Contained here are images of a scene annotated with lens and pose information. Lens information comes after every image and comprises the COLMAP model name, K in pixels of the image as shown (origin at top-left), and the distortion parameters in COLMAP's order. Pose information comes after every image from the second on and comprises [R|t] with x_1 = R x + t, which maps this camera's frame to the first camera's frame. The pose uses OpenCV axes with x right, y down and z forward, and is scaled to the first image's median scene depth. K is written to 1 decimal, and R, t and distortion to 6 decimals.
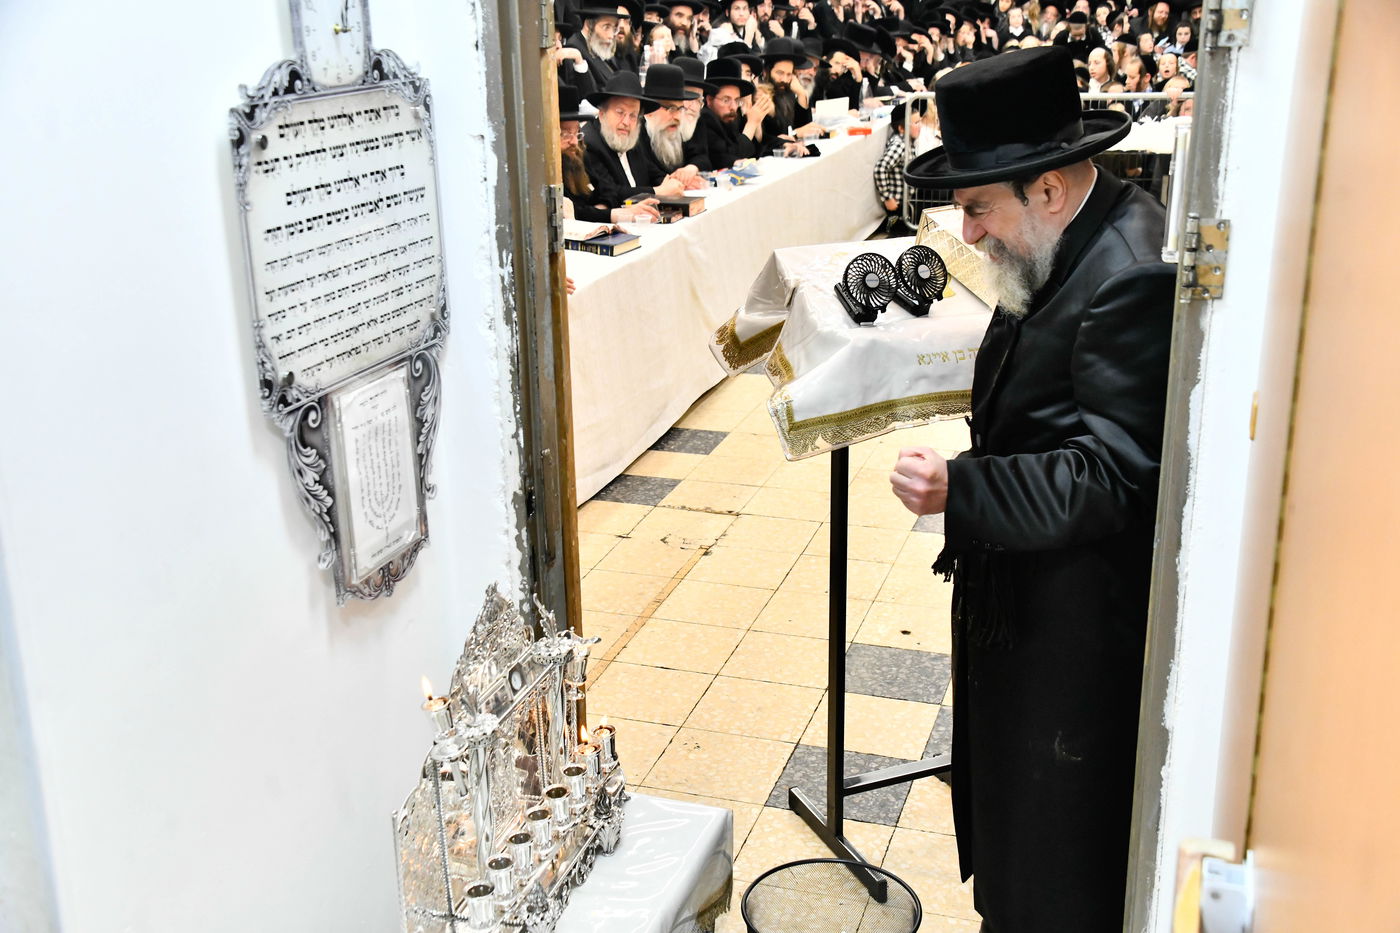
lens RADIAL K [[1579.8, 0, 710.9], [0, 1579.8, 486.7], [0, 0, 1]] dist [0.075883, 0.000000]
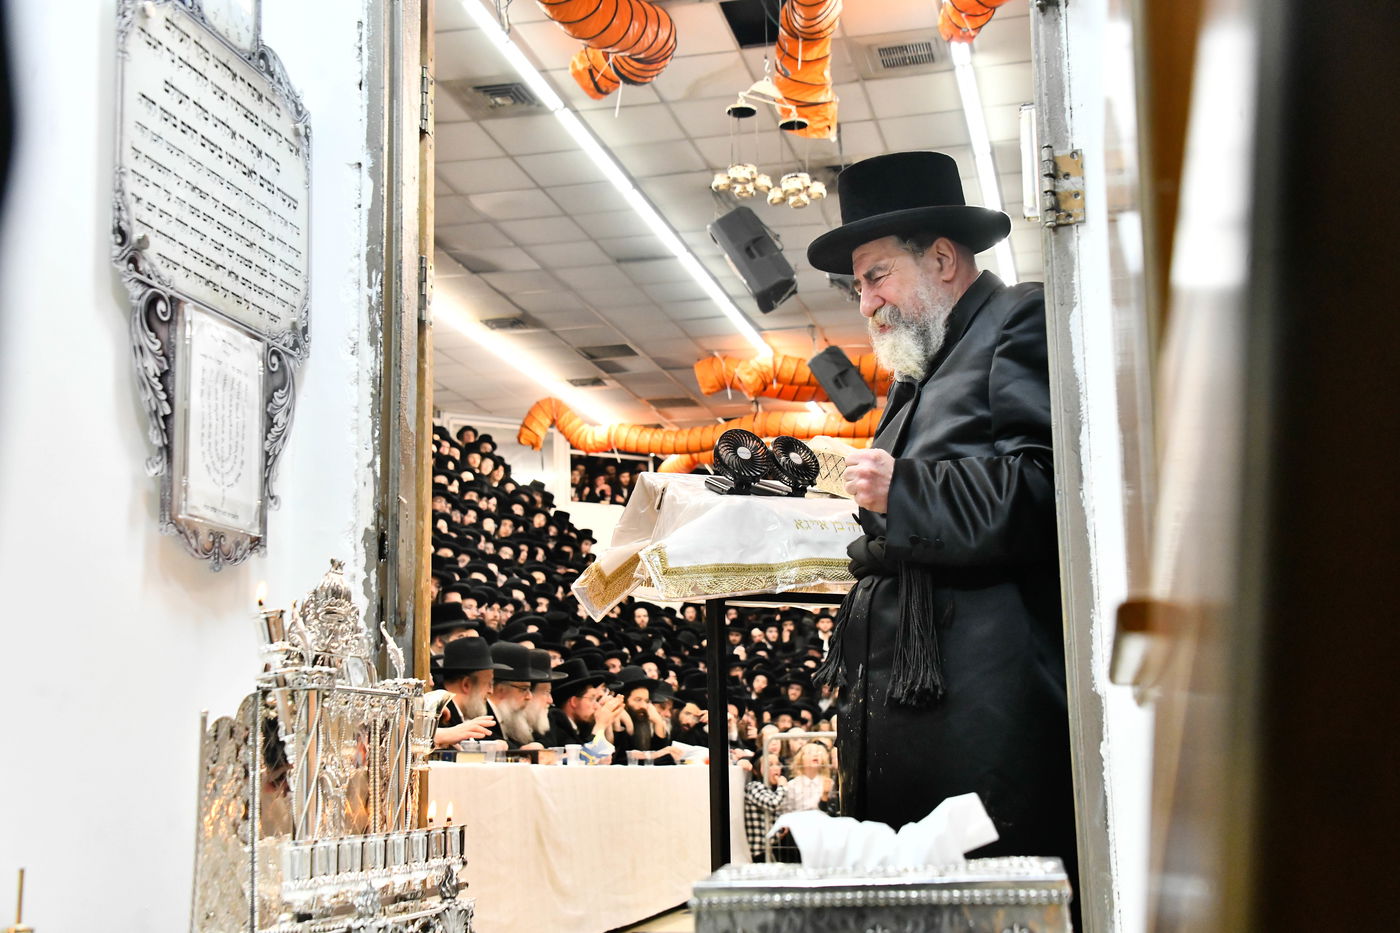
lens RADIAL K [[1696.4, 0, 705.6], [0, 1696.4, 491.5], [0, 0, 1]] dist [0.119233, 0.000000]
pose [[0.996127, 0.010422, 0.087302, -0.016902], [0.034215, 0.868731, -0.494102, 0.527571], [-0.080992, 0.495175, 0.865010, 0.139065]]
